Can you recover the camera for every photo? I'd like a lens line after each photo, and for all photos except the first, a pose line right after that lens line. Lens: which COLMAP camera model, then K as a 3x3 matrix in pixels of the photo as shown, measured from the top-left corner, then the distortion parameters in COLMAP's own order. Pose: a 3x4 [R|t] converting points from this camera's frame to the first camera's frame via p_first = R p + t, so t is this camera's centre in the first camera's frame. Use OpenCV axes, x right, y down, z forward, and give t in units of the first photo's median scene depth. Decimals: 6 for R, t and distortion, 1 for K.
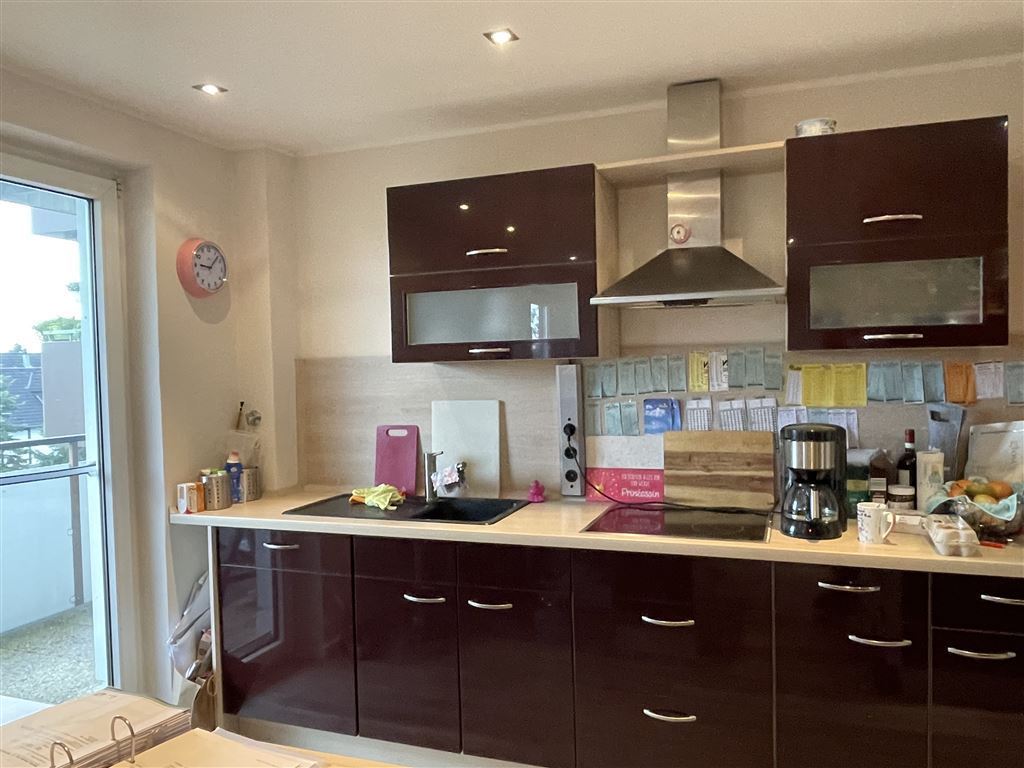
lens RADIAL K [[732.7, 0, 518.2], [0, 732.7, 382.2], [0, 0, 1]] dist [-0.010146, -0.002822]
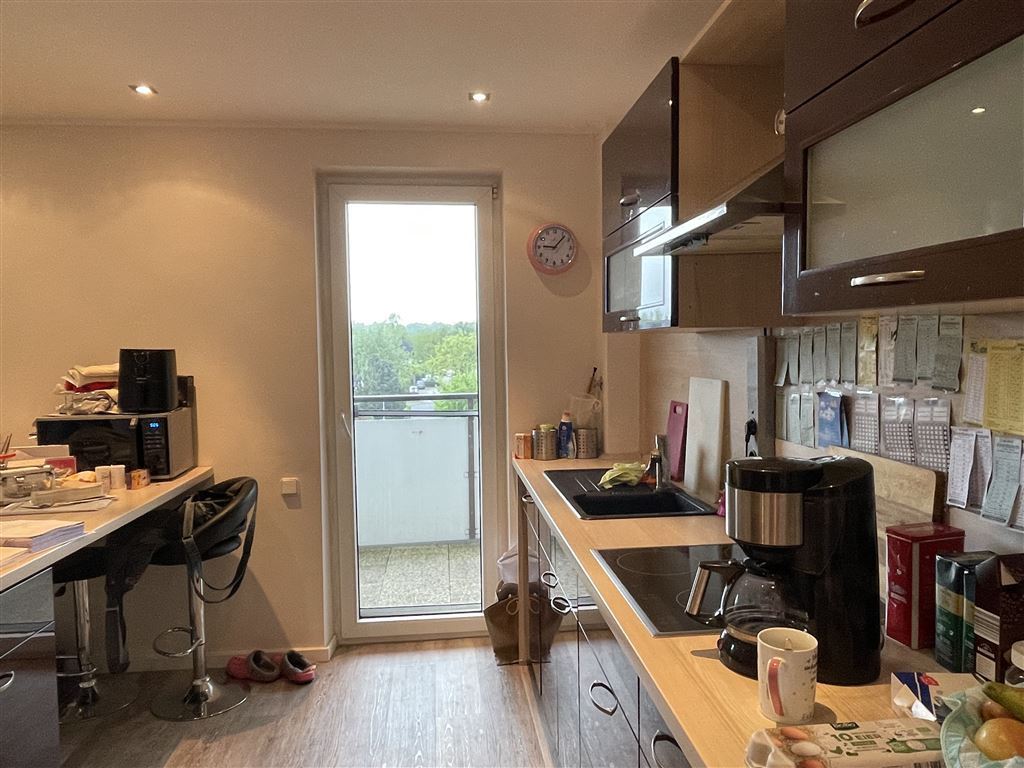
lens RADIAL K [[732.7, 0, 516.0], [0, 732.7, 386.9], [0, 0, 1]] dist [-0.010146, -0.002822]
pose [[0.444754, 0.070163, -0.892900, 0.617175], [-0.023418, 0.997497, 0.066718, -0.017020], [0.895347, -0.008763, 0.445284, 0.475468]]
